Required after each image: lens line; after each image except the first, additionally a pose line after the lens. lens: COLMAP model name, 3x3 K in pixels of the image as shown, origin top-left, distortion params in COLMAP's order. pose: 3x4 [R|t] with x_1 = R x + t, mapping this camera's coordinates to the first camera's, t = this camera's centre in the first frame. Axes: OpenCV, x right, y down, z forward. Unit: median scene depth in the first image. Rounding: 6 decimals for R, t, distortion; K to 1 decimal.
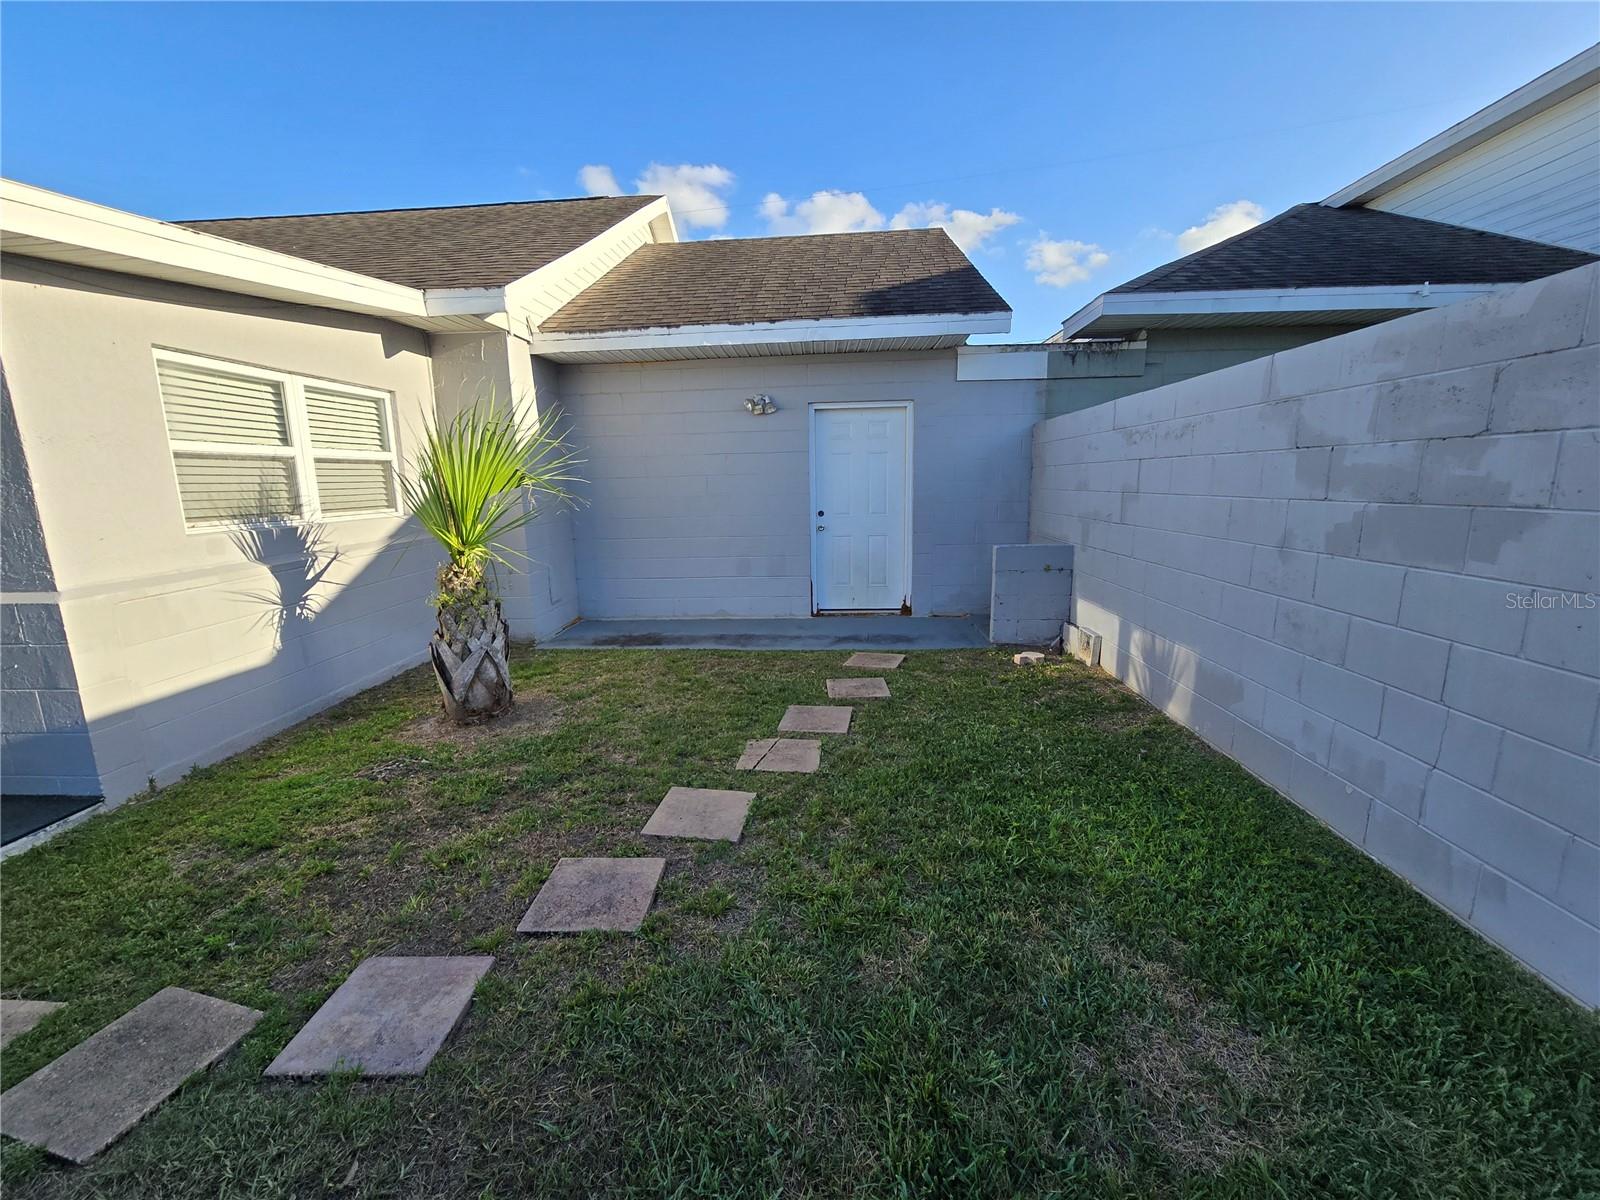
lens RADIAL K [[660.6, 0, 791.7], [0, 660.6, 614.6], [0, 0, 1]] dist [-0.006289, 0.001452]
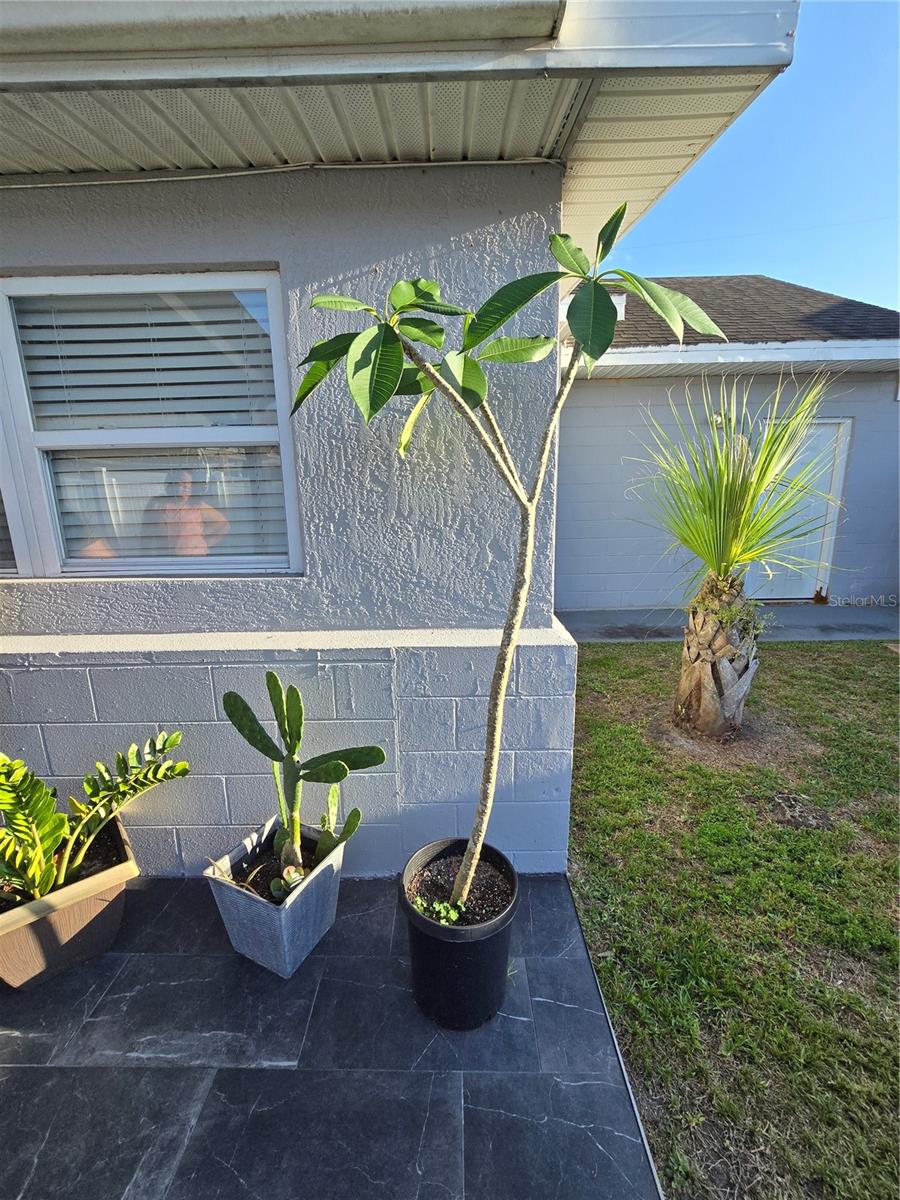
lens RADIAL K [[495.5, 0, 447.0], [0, 495.5, 593.8], [0, 0, 1]] dist [-0.006289, 0.001452]
pose [[0.997780, -0.008281, 0.066081, -0.630815], [0.007082, 0.999806, 0.018364, -0.043125], [-0.066220, -0.017855, 0.997645, 0.206894]]
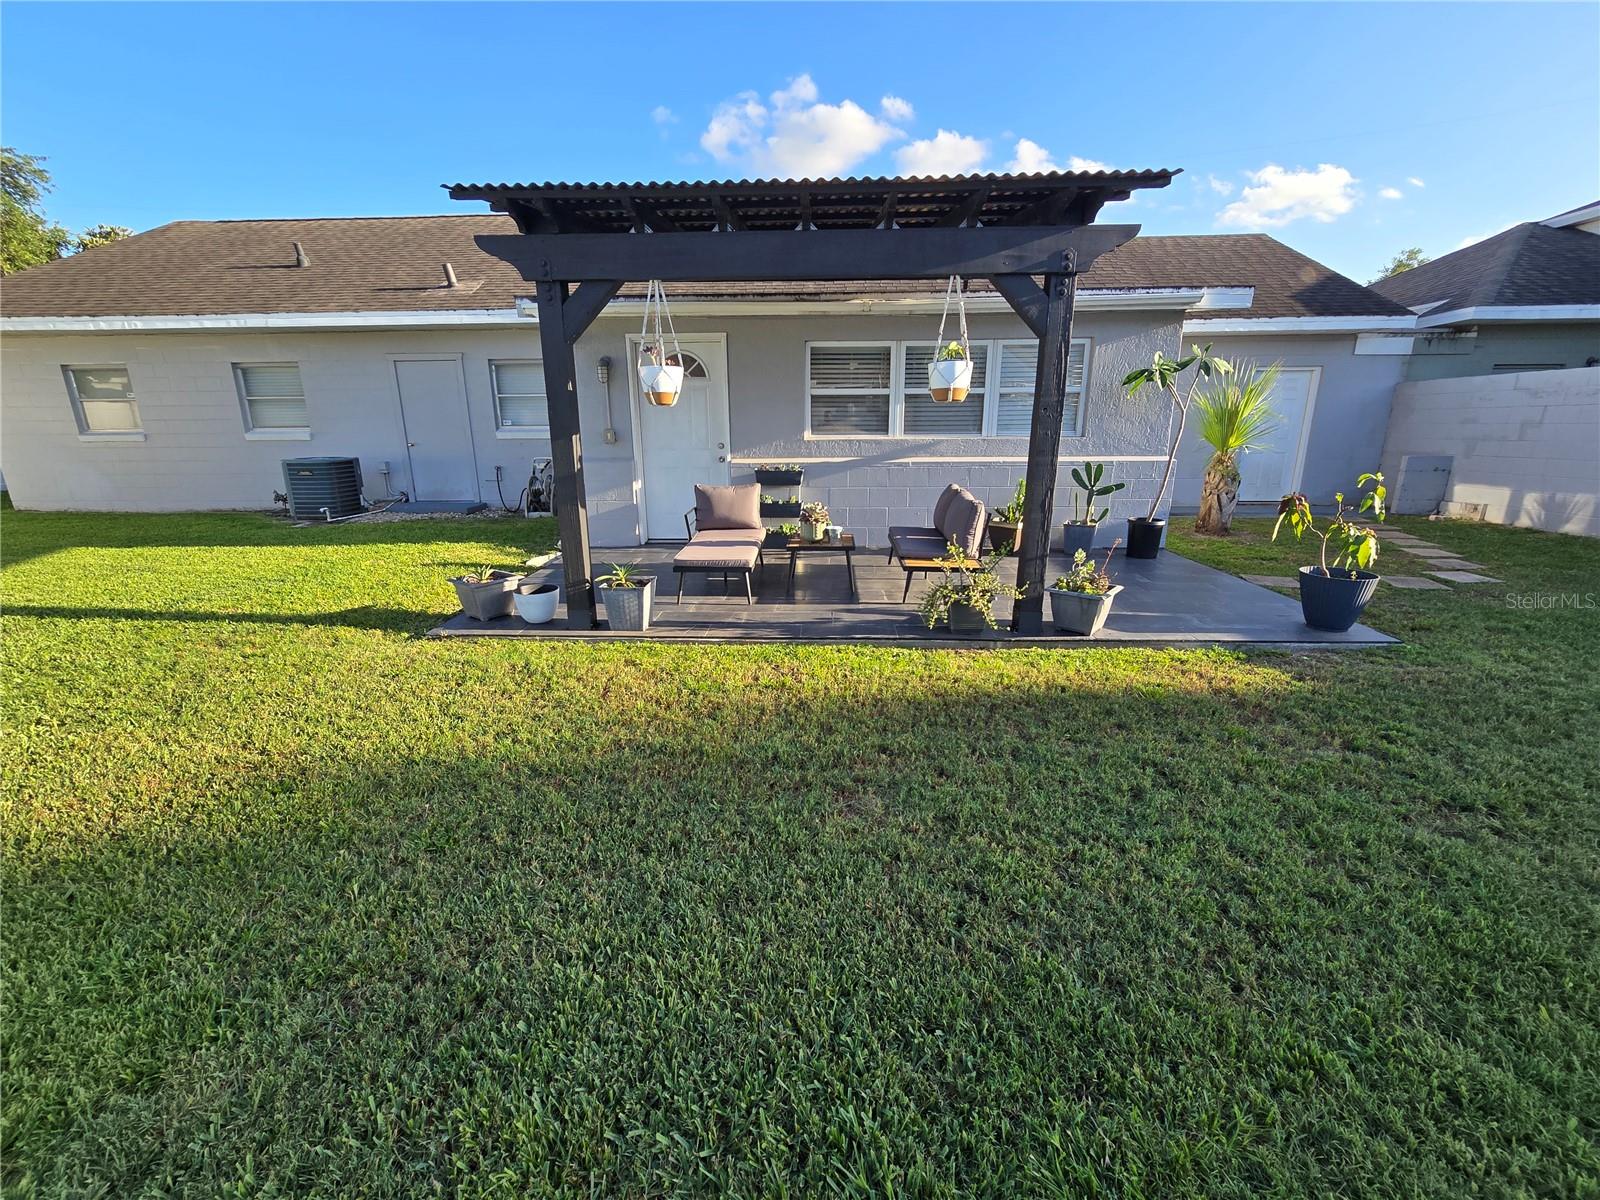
lens RADIAL K [[660.6, 0, 805.3], [0, 660.6, 611.6], [0, 0, 1]] dist [-0.006289, 0.001452]
pose [[0.999659, 0.007757, 0.024928, -1.207807], [-0.009701, 0.996841, 0.078825, 0.168761], [-0.024238, -0.079040, 0.996577, -0.660389]]
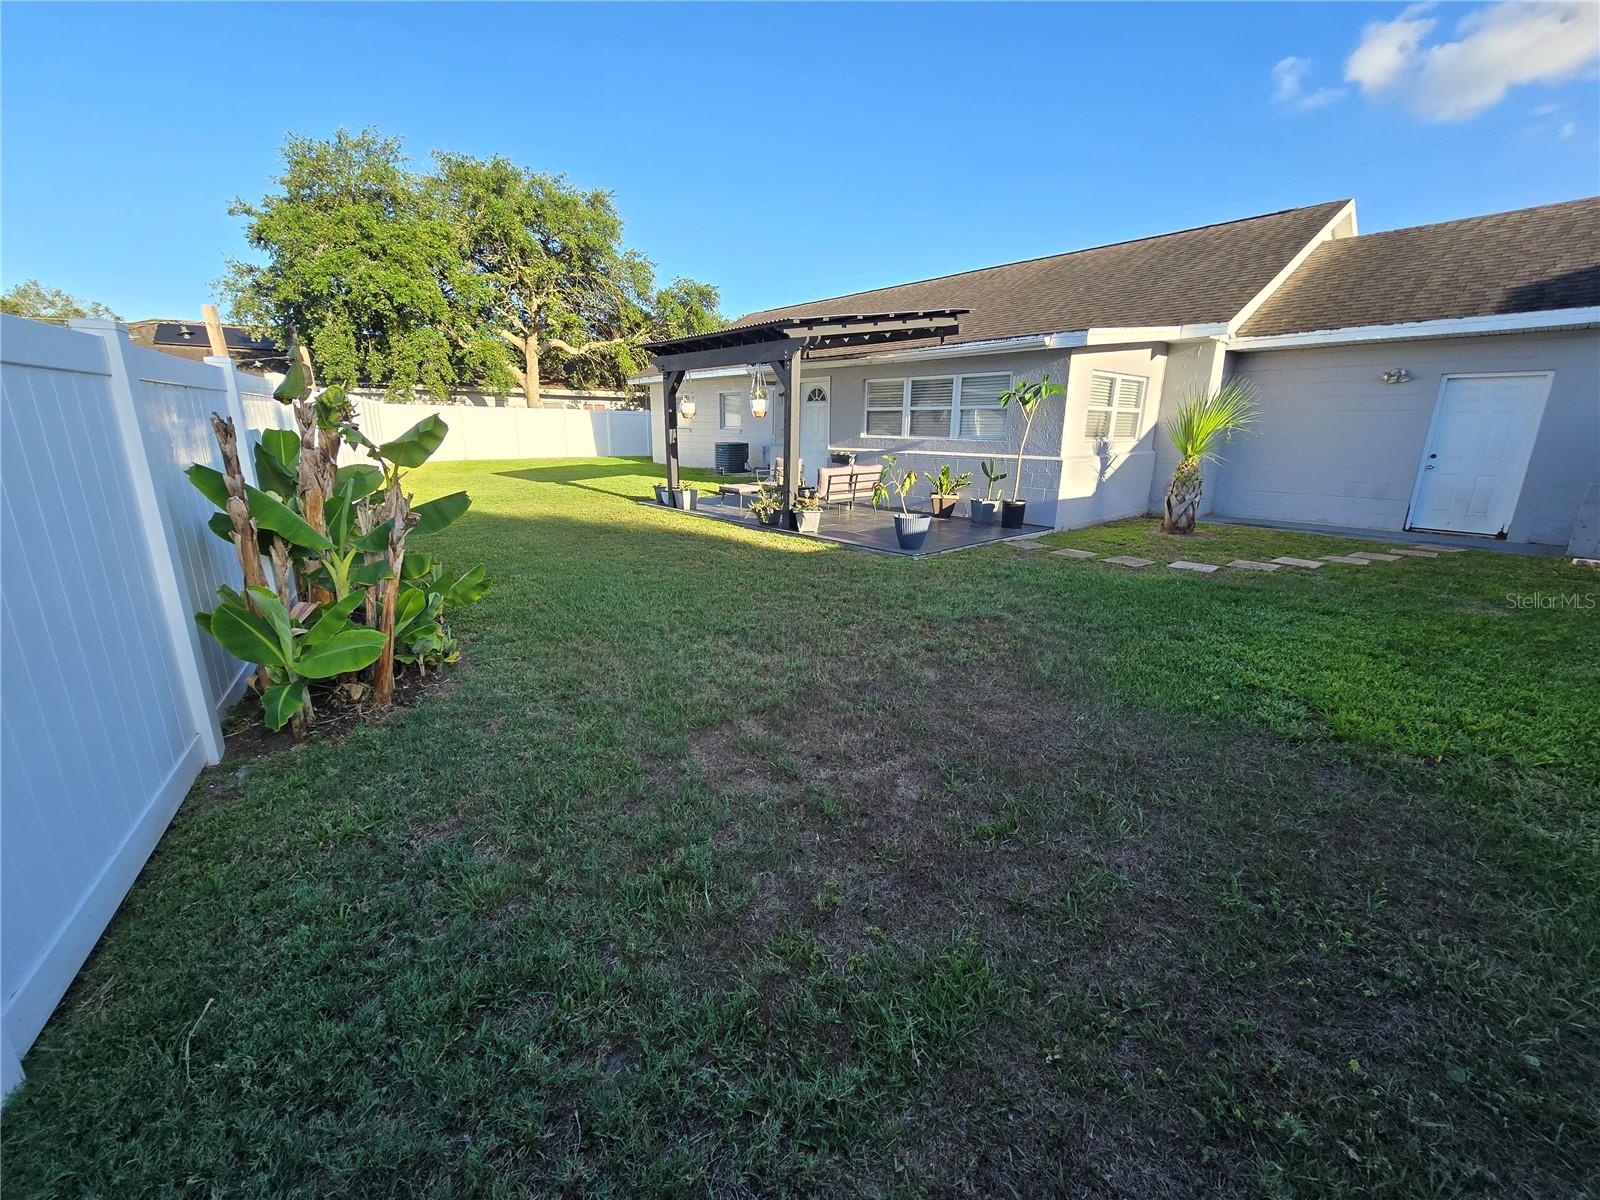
lens RADIAL K [[660.6, 0, 796.9], [0, 660.6, 603.9], [0, 0, 1]] dist [-0.006289, 0.001452]
pose [[0.704328, 0.210852, -0.677838, 0.118418], [-0.167810, 0.977260, 0.129623, 0.216461], [0.689755, 0.022451, 0.723695, -1.003353]]
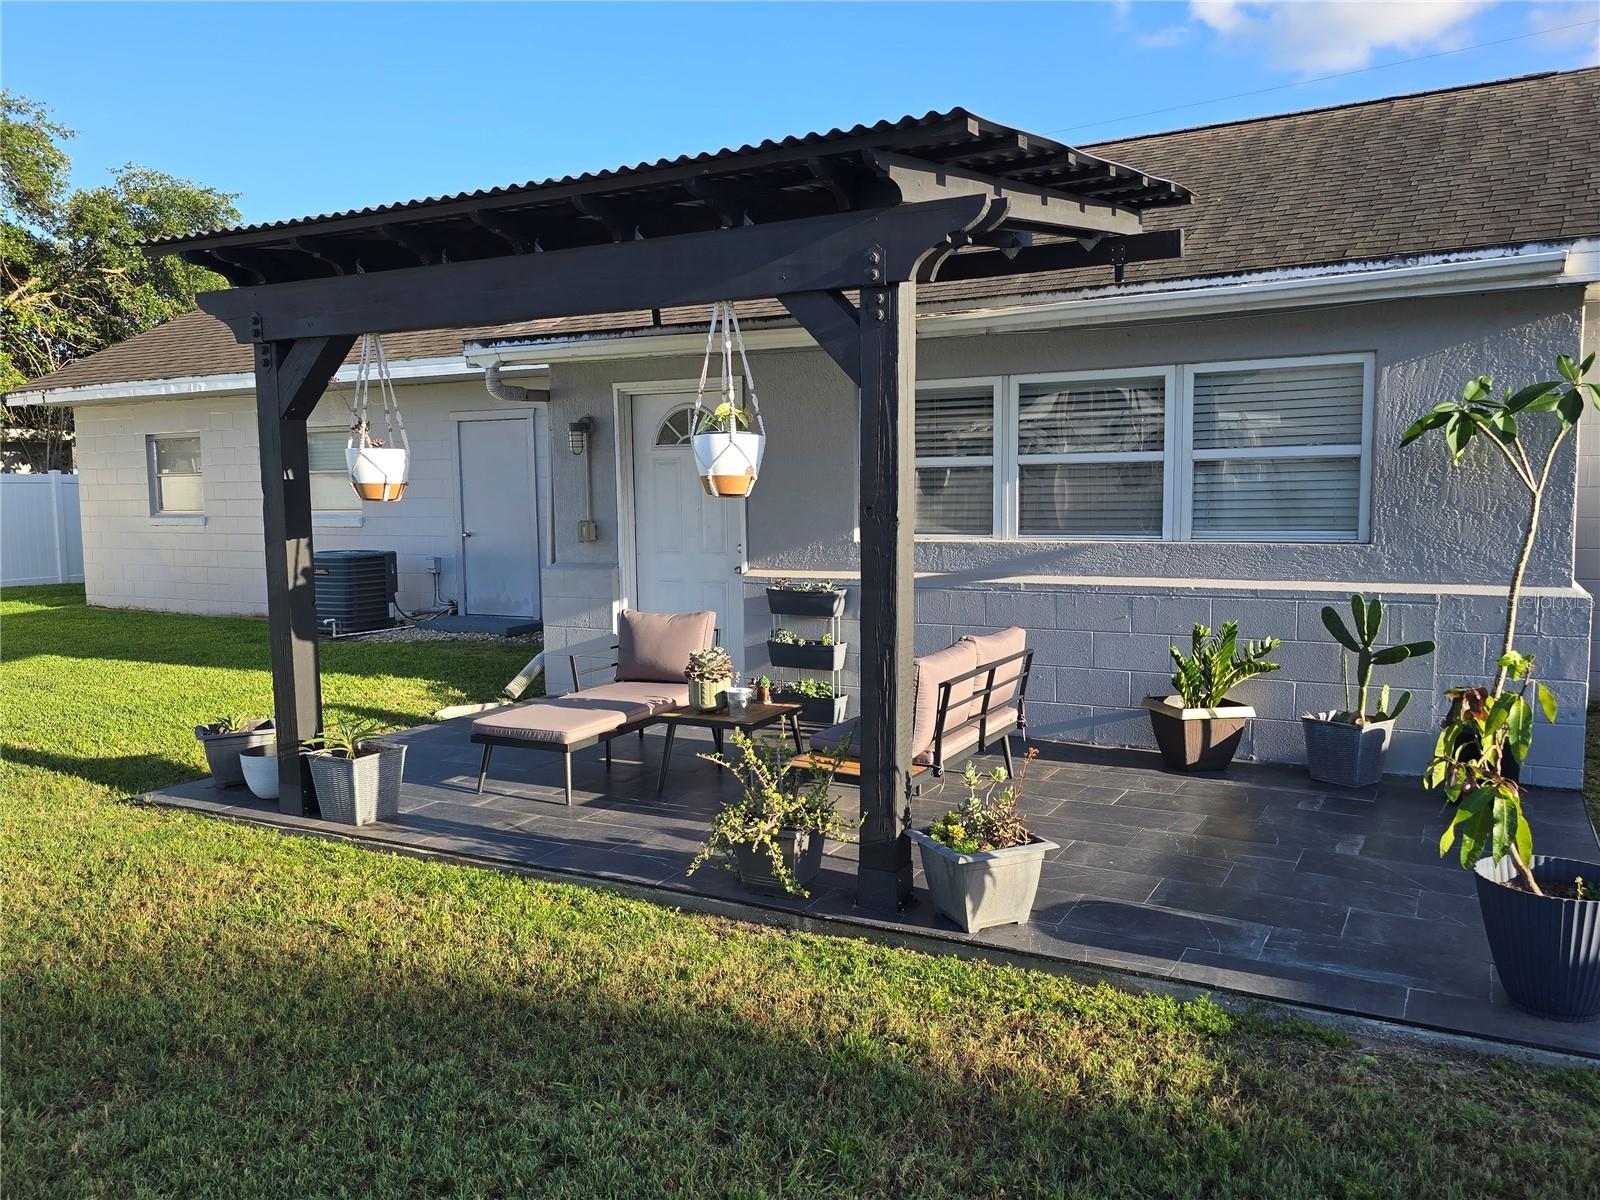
lens RADIAL K [[1199.6, 0, 807.3], [0, 1199.6, 605.7], [0, 0, 1]] dist [0.049940, -0.041143]
pose [[0.912124, 0.049883, -0.406867, -0.710143], [-0.091292, 0.992360, -0.082994, 0.132451], [0.399618, 0.112844, 0.909709, -0.622217]]
